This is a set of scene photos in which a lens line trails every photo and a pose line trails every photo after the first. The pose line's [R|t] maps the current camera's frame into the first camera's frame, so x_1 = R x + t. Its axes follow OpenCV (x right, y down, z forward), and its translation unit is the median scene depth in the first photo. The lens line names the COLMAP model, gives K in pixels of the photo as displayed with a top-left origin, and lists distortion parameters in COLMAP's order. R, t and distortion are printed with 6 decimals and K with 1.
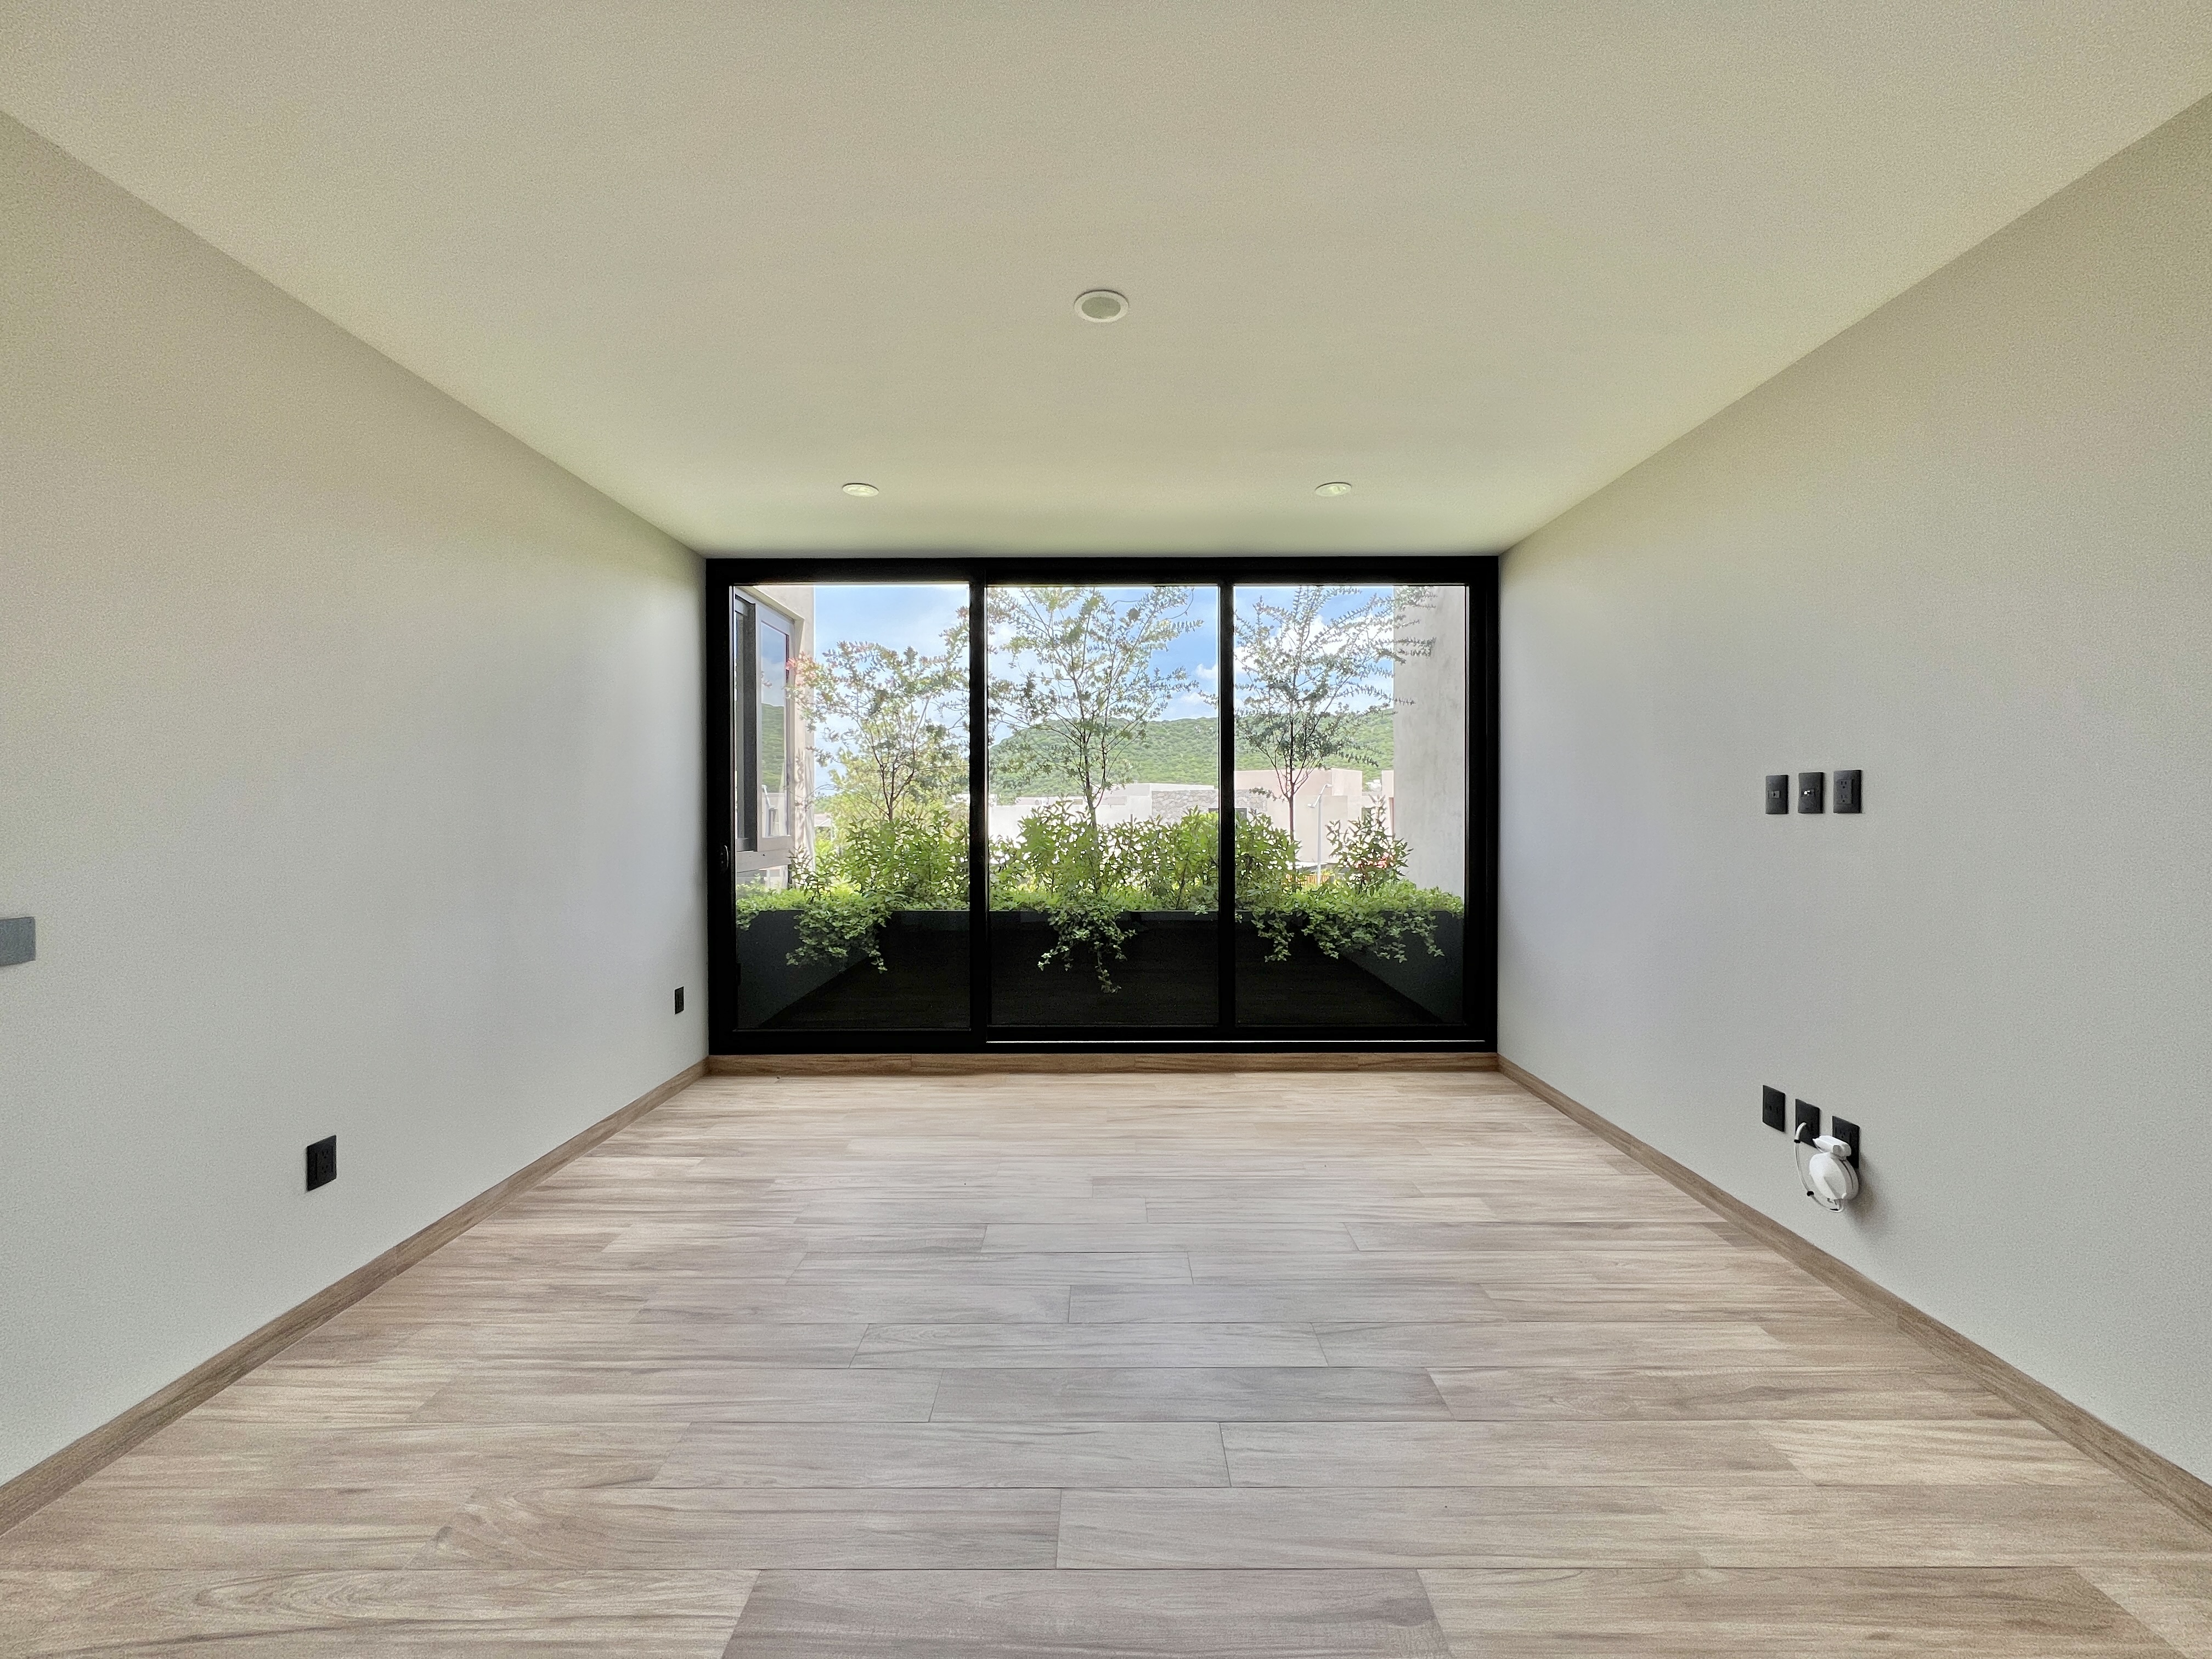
lens RADIAL K [[893.4, 0, 1113.3], [0, 893.4, 824.3], [0, 0, 1]] dist [0.006242, 0.000299]
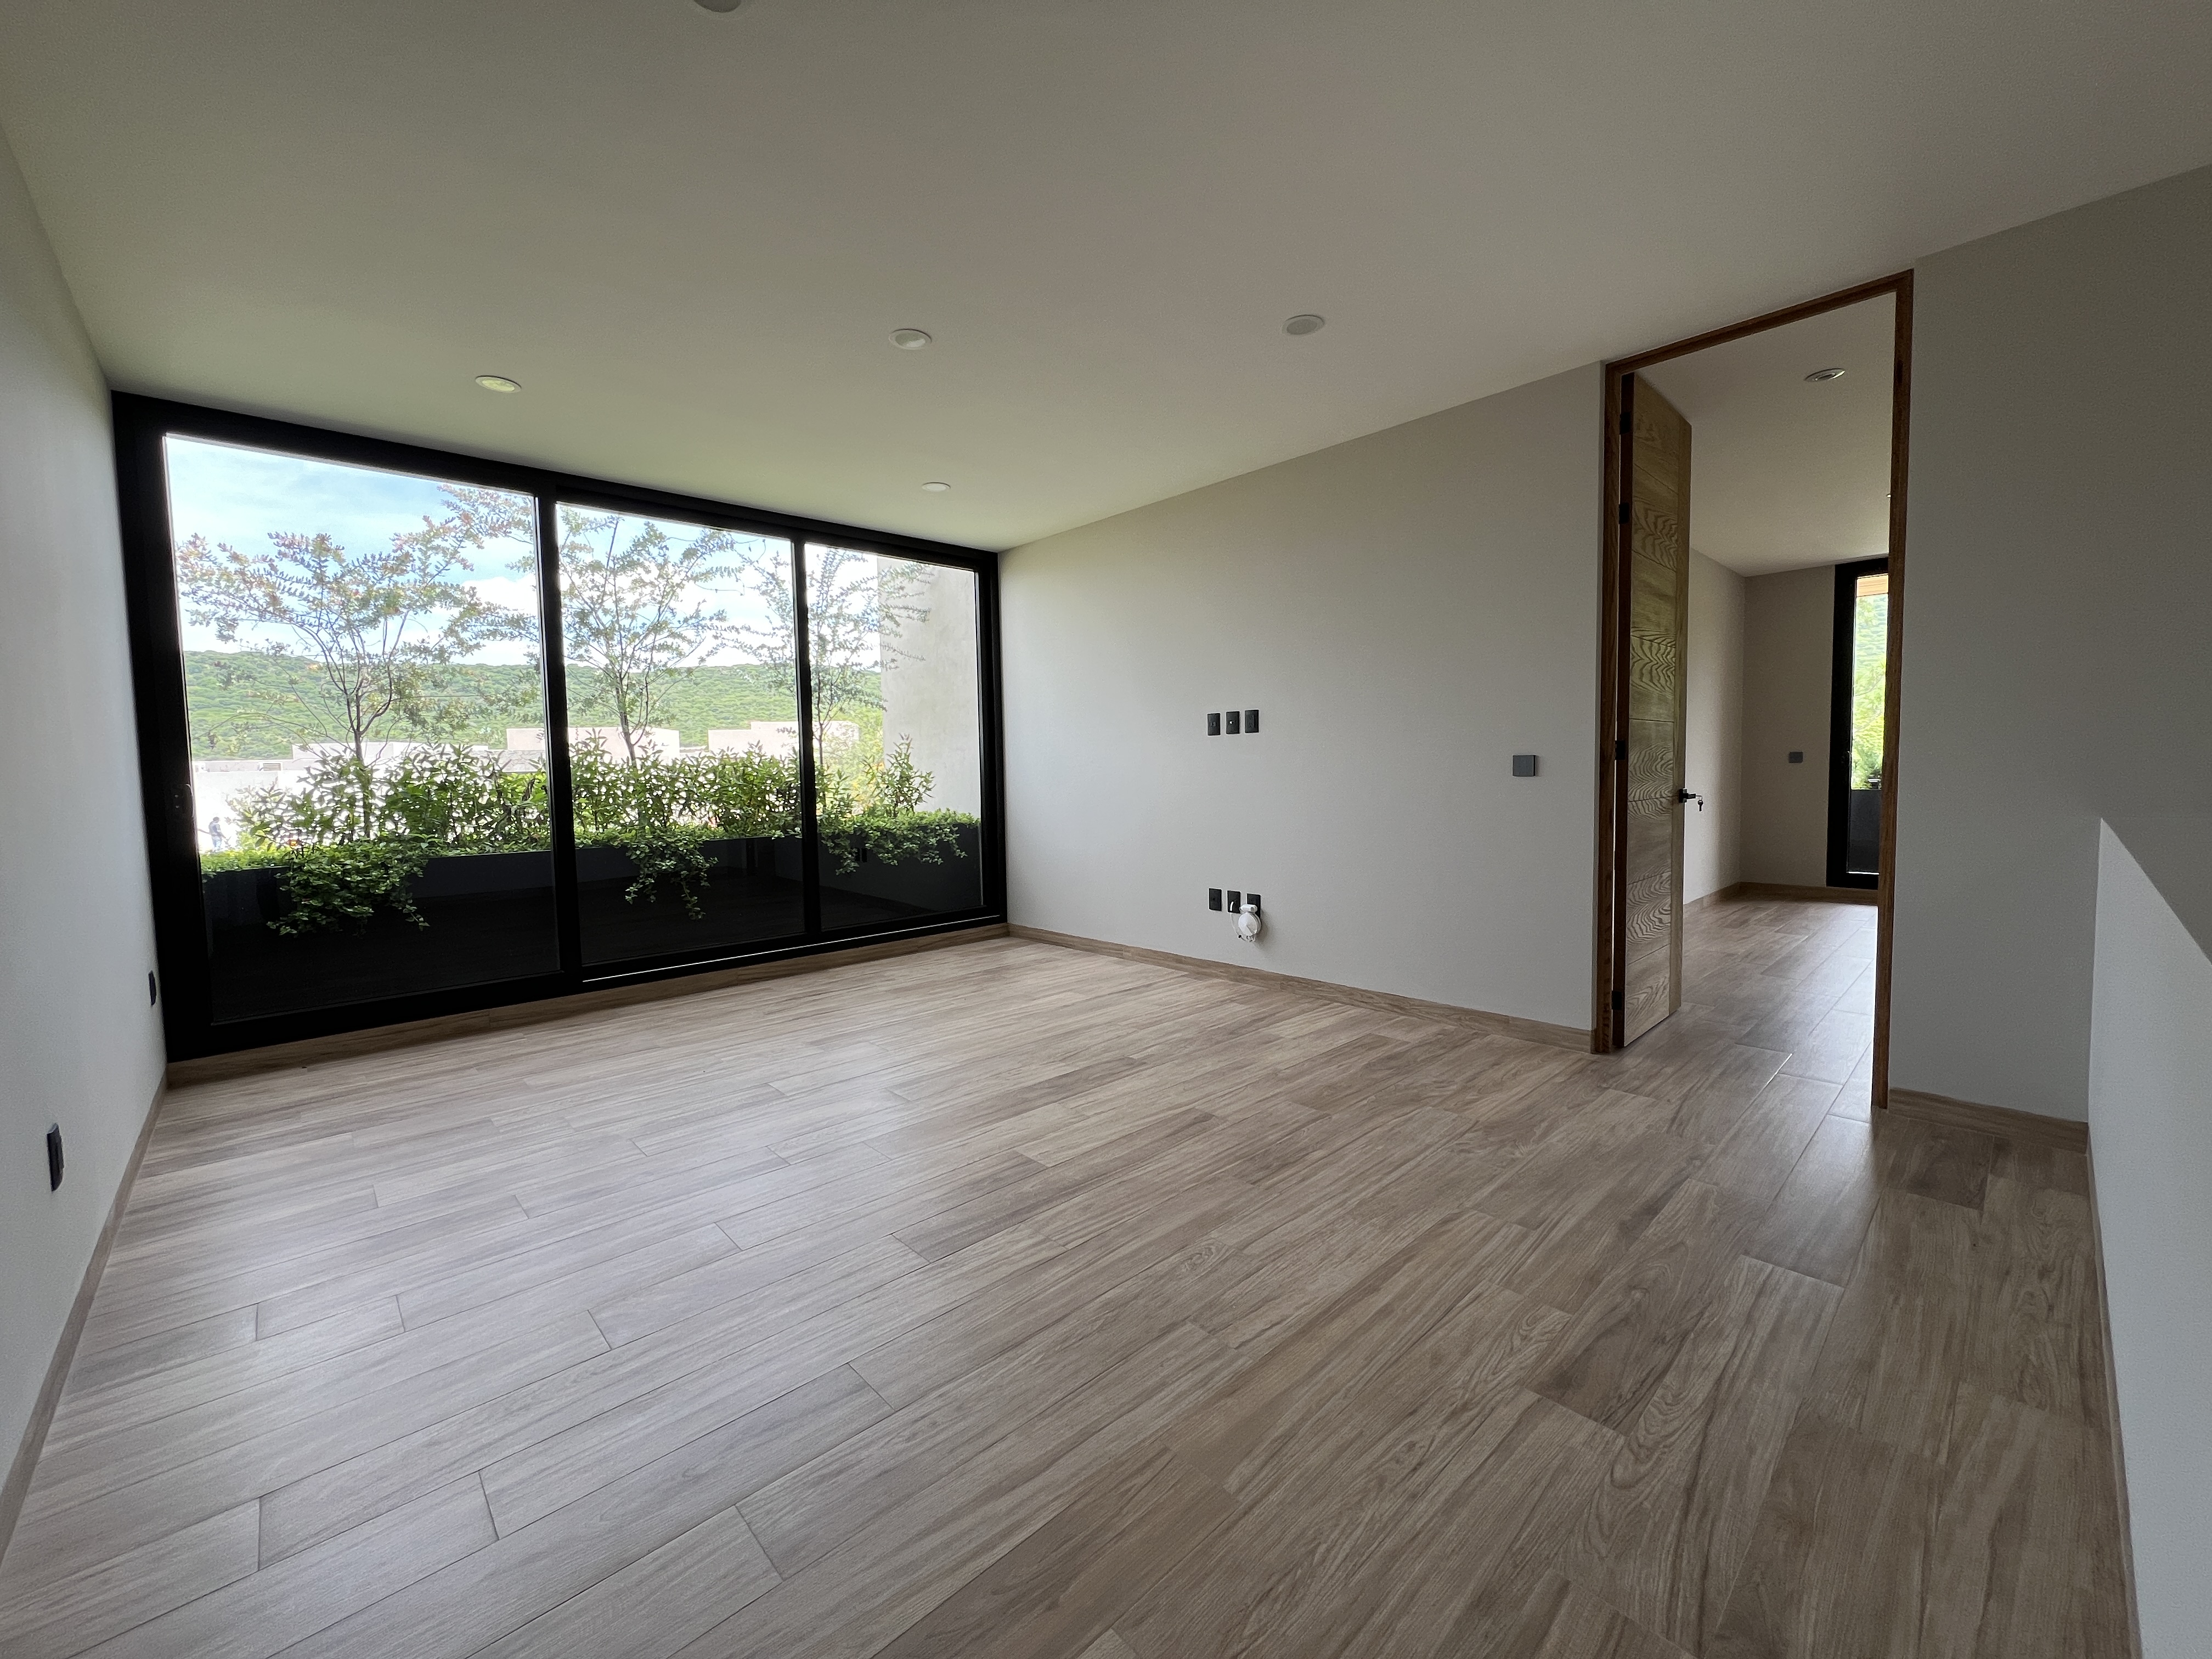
lens RADIAL K [[893.4, 0, 1100.4], [0, 893.4, 834.9], [0, 0, 1]] dist [0.006242, 0.000299]
pose [[0.733988, -0.064550, 0.676088, -0.622484], [0.029585, 0.997567, 0.063125, 0.066315], [-0.678518, -0.026331, 0.734112, -0.152263]]
